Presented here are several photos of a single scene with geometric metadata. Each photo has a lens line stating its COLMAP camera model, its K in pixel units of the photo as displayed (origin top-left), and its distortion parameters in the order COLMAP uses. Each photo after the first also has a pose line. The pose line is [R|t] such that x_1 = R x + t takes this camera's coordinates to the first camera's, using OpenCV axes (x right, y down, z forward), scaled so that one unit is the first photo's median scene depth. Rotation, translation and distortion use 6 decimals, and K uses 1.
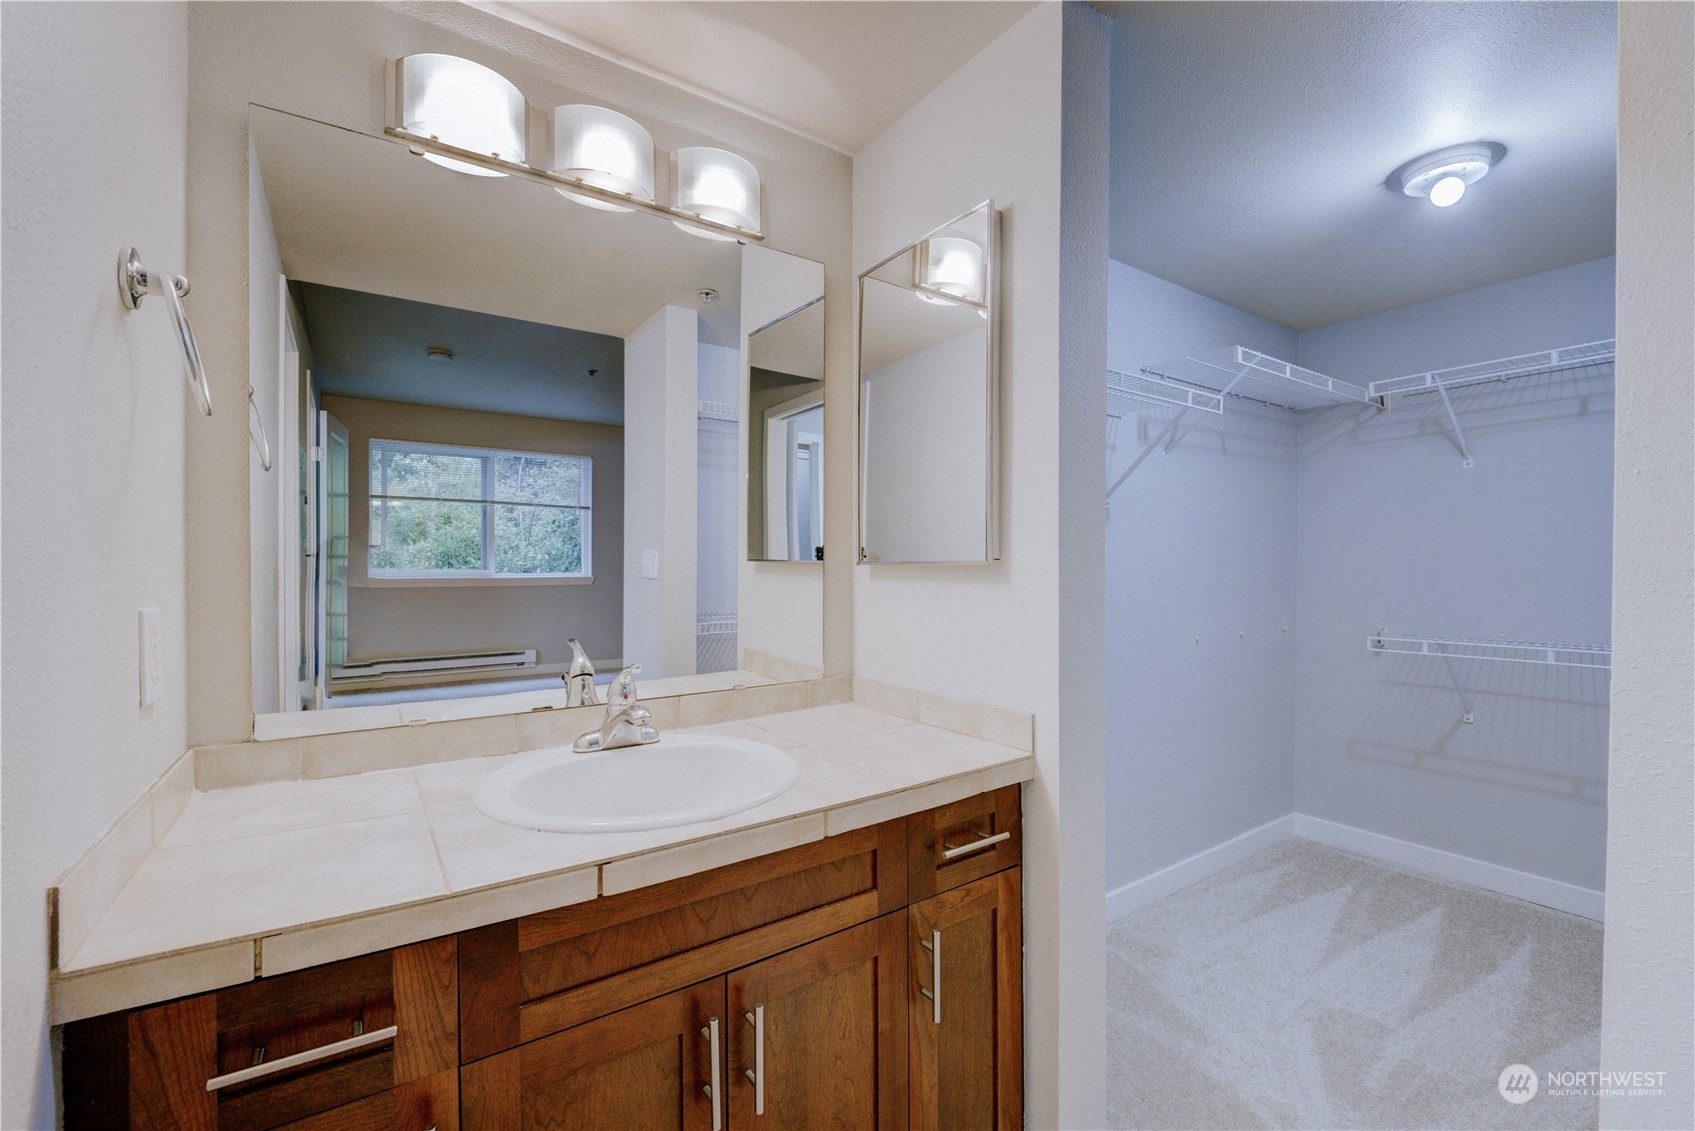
lens RADIAL K [[688.6, 0, 846.0], [0, 688.6, 571.6], [0, 0, 1]] dist [-0.007983, -0.002812]
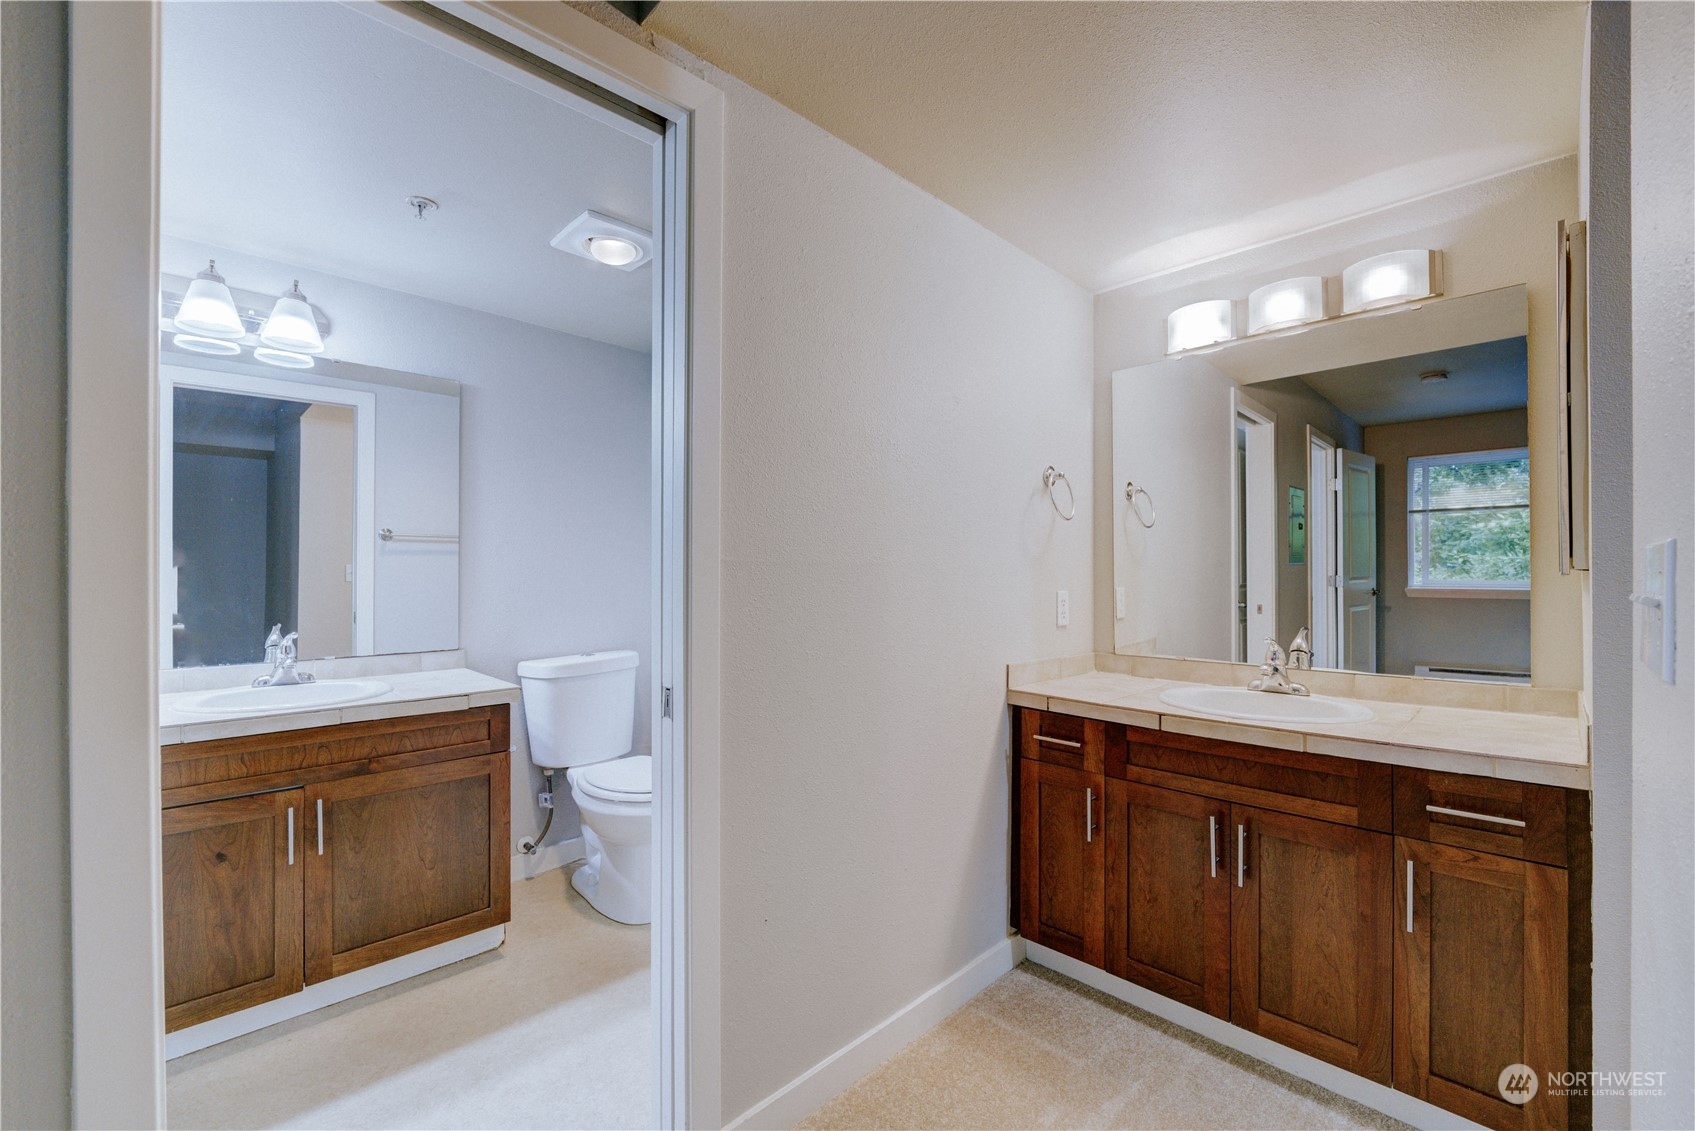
lens RADIAL K [[688.6, 0, 840.0], [0, 688.6, 576.8], [0, 0, 1]] dist [-0.007983, -0.002812]
pose [[0.155713, -0.002252, -0.987800, 1.329090], [-0.007552, 0.999965, -0.003471, 0.008150], [0.987774, 0.008000, 0.155690, -0.271451]]
